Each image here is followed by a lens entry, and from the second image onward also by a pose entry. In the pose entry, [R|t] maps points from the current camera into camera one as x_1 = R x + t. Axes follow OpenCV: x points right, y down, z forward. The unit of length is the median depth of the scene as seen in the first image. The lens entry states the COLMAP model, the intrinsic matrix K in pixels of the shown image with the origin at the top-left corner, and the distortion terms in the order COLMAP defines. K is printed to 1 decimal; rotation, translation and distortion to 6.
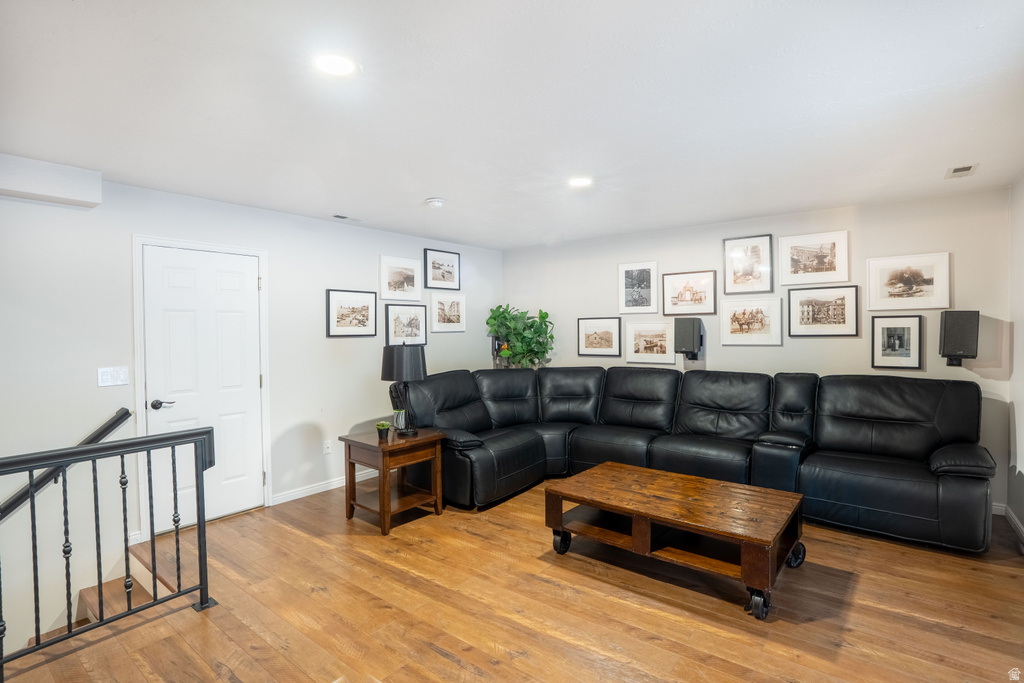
lens RADIAL K [[500.0, 0, 511.3], [0, 500.0, 337.7], [0, 0, 1]] dist [-0.044047, 0.012536]
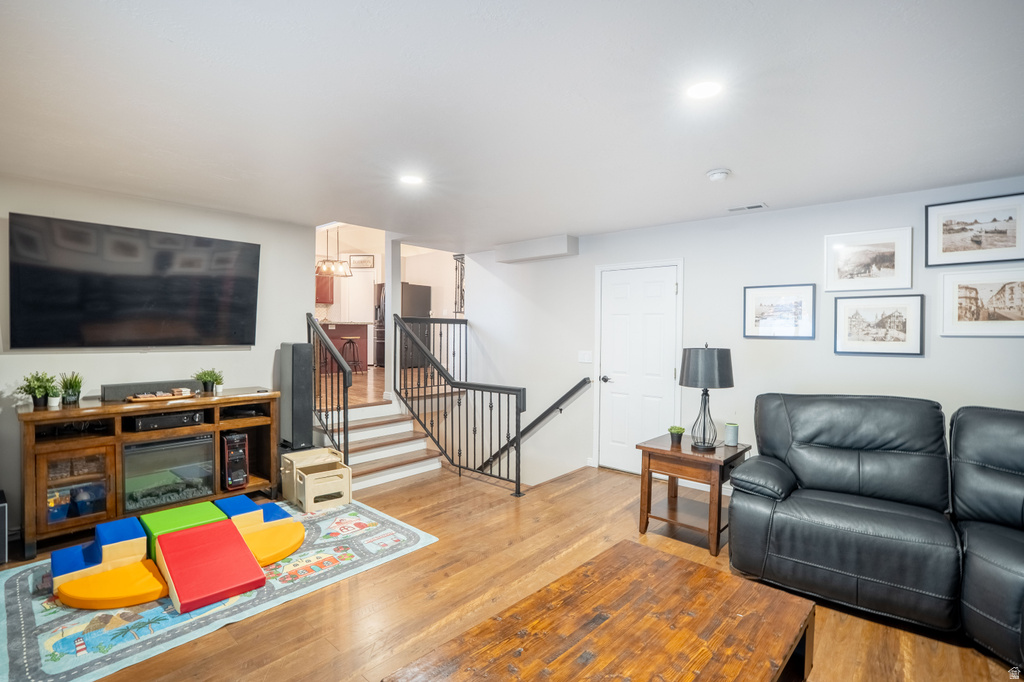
lens RADIAL K [[485.9, 0, 511.6], [0, 485.9, 338.8], [0, 0, 1]] dist [-0.024711, 0.004364]
pose [[-0.062454, 0.027206, -0.997677, 0.527737], [-0.023978, 0.999299, 0.028751, -0.013675], [0.997760, 0.025718, -0.061757, 0.564074]]
